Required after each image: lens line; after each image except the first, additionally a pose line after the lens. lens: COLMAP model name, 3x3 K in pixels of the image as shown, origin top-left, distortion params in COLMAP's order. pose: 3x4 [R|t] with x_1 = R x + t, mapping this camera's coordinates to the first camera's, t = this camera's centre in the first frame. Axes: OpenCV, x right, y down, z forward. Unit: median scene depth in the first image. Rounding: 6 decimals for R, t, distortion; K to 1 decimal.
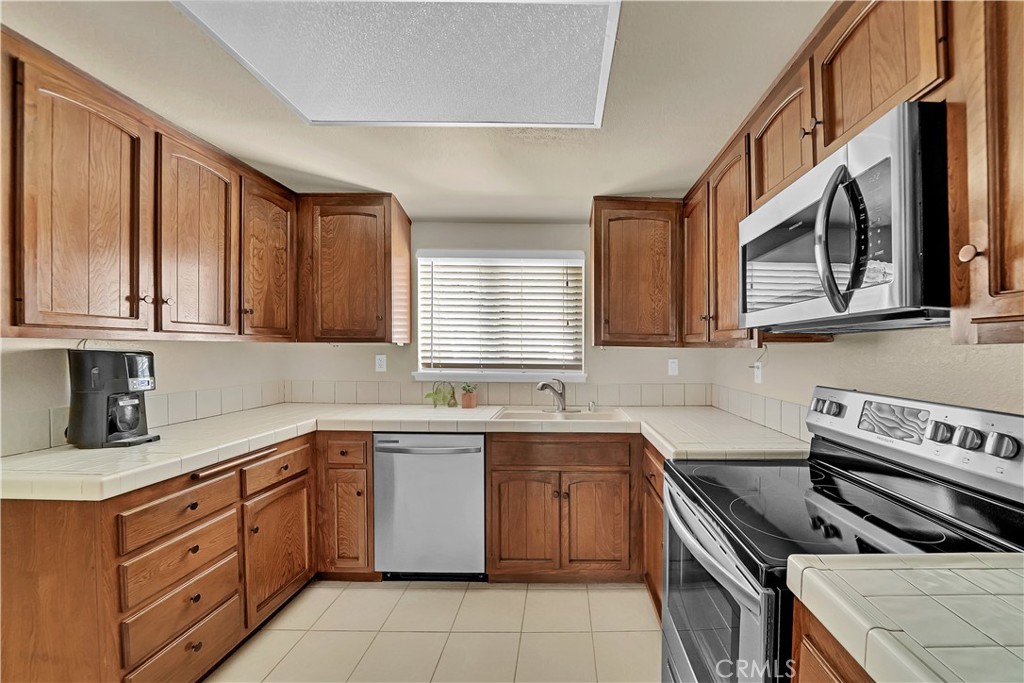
lens RADIAL K [[372.1, 0, 507.7], [0, 372.1, 351.1], [0, 0, 1]] dist [-0.001266, -0.000040]
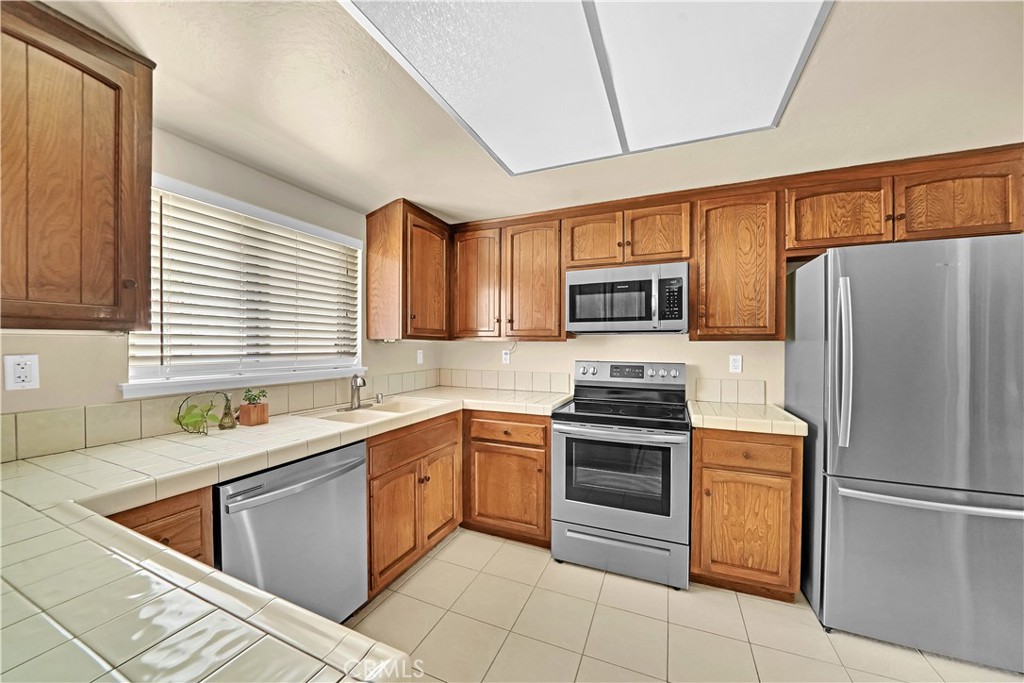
lens RADIAL K [[372.1, 0, 507.7], [0, 372.1, 351.1], [0, 0, 1]] dist [-0.001266, -0.000040]
pose [[0.391256, -0.016351, 0.920137, -0.634917], [0.003888, 0.999863, 0.016115, 0.002710], [-0.920274, -0.002728, 0.391266, 0.316532]]
